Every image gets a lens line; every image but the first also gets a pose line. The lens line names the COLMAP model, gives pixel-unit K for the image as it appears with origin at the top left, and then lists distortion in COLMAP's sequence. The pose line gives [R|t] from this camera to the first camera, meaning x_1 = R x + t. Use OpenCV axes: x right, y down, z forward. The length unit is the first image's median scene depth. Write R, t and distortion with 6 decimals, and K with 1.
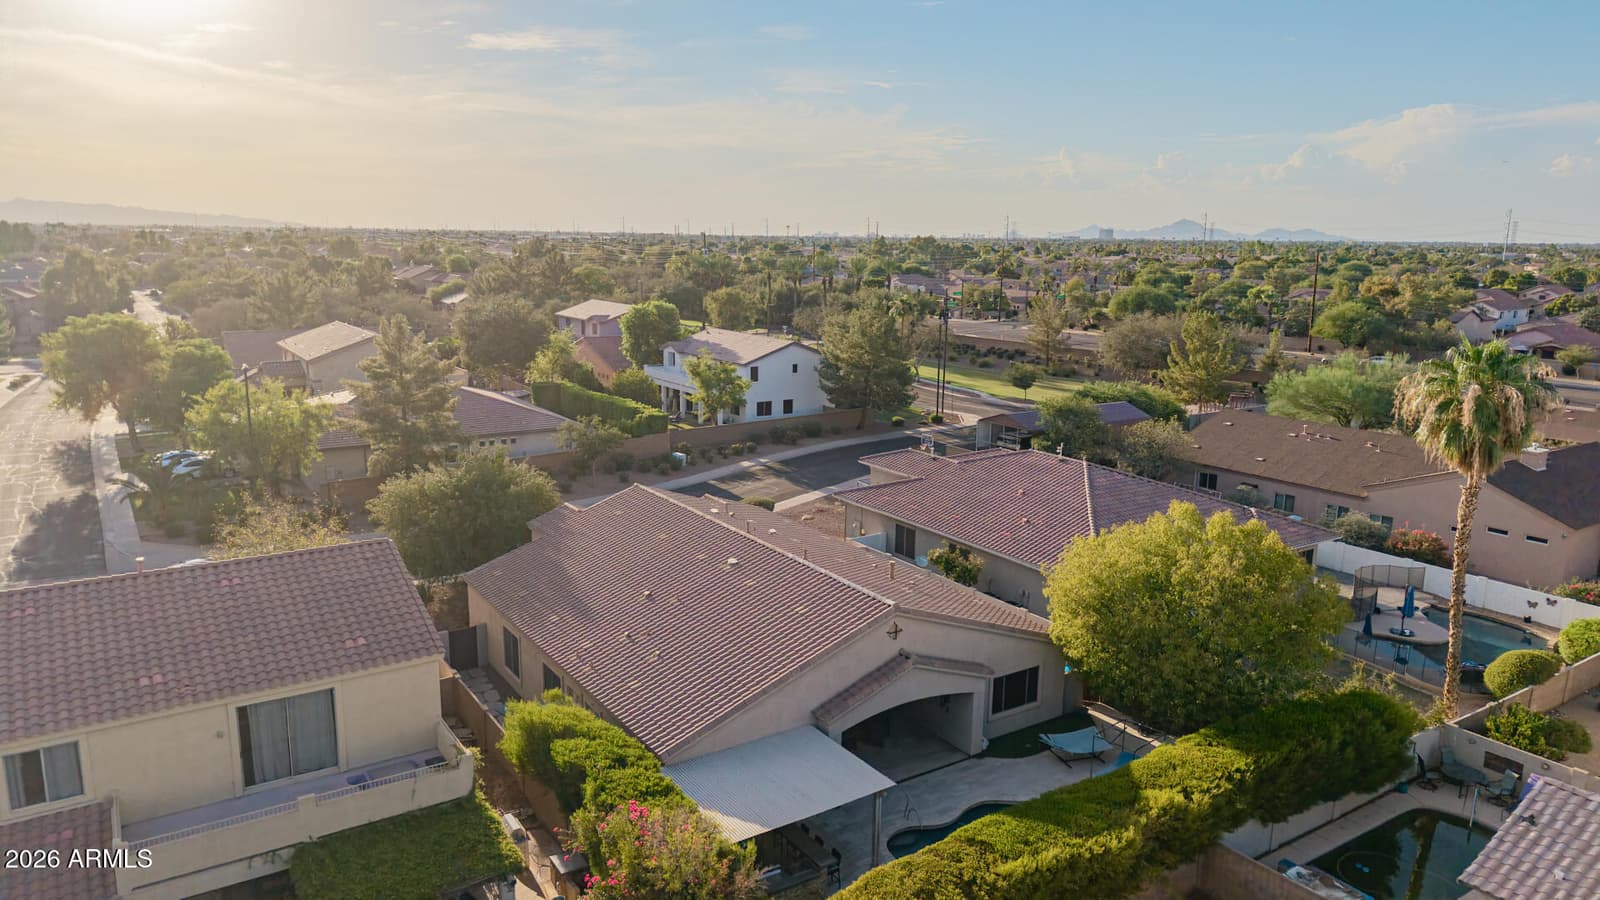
lens RADIAL K [[1063.6, 0, 799.9], [0, 1063.6, 444.5], [0, 0, 1]] dist [0.024381, -0.031163]
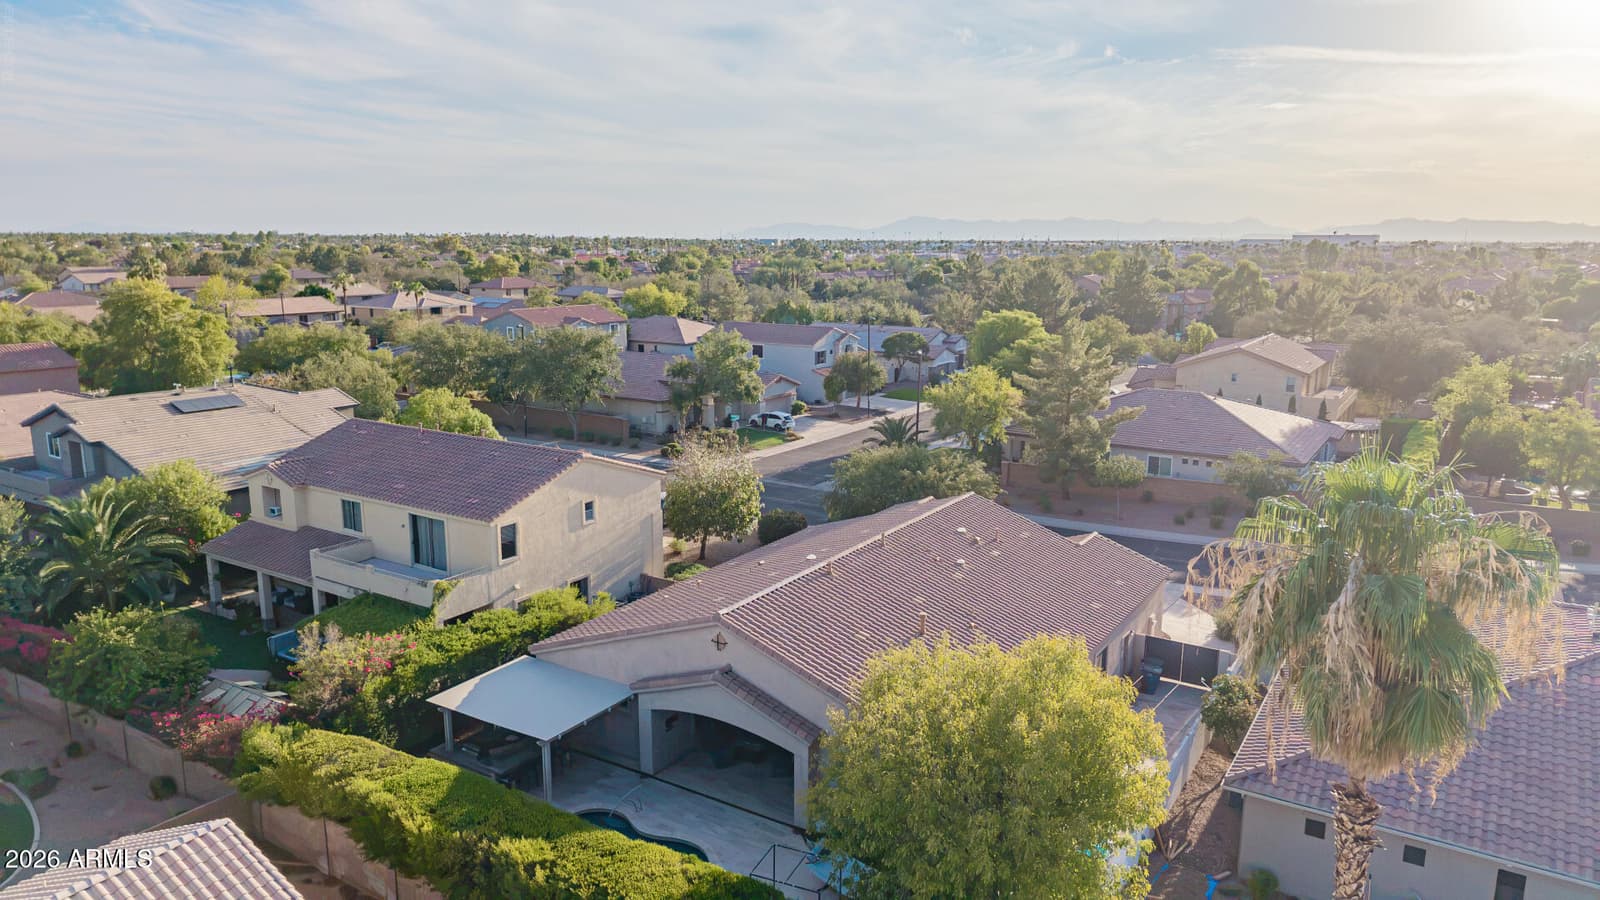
lens RADIAL K [[1063.6, 0, 799.6], [0, 1063.6, 455.8], [0, 0, 1]] dist [0.024381, -0.031163]
pose [[0.387740, 0.168189, -0.906295, 0.991755], [-0.173995, 0.978892, 0.107221, -0.109053], [0.905198, 0.116117, 0.408820, 0.670899]]
